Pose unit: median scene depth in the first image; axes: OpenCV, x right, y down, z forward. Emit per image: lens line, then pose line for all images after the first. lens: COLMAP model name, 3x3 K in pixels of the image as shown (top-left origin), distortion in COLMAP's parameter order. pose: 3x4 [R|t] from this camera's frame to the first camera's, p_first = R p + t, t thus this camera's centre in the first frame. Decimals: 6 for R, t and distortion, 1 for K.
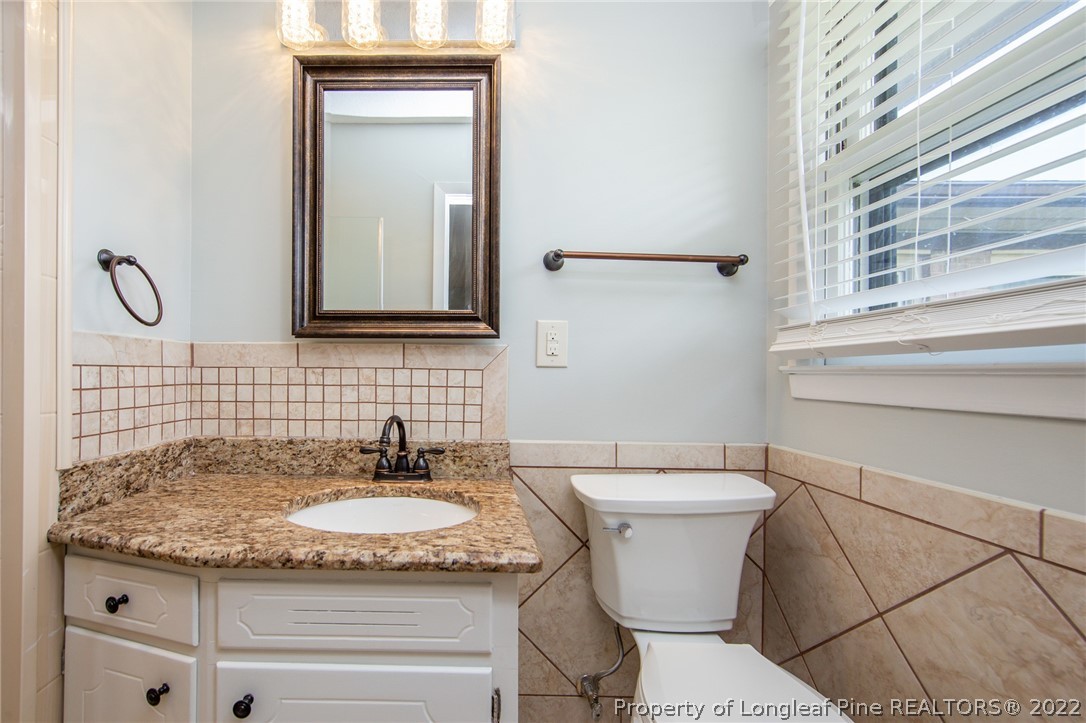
lens RADIAL K [[436.5, 0, 542.5], [0, 436.5, 370.3], [0, 0, 1]] dist [-0.009474, -0.001442]
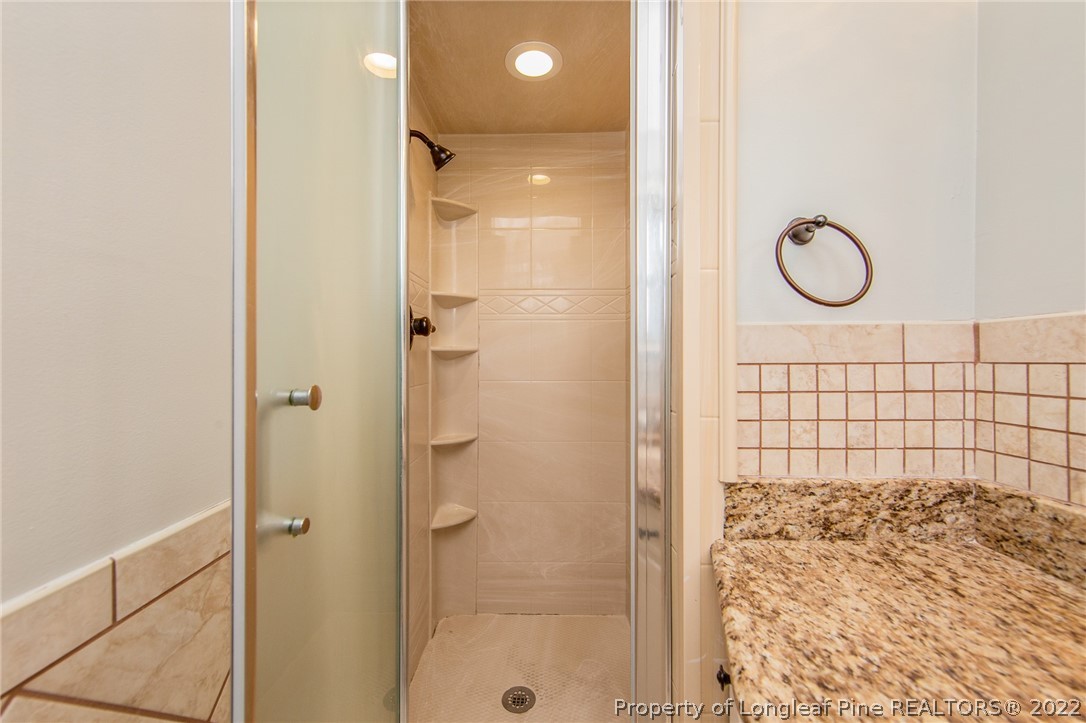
lens RADIAL K [[431.0, 0, 542.8], [0, 431.0, 358.3], [0, 0, 1]] dist [0.012685, 0.001065]
pose [[-0.169252, -0.003701, -0.985566, -0.138592], [0.007486, 0.999959, -0.005041, -0.018941], [0.985544, -0.008231, -0.169217, 0.637593]]
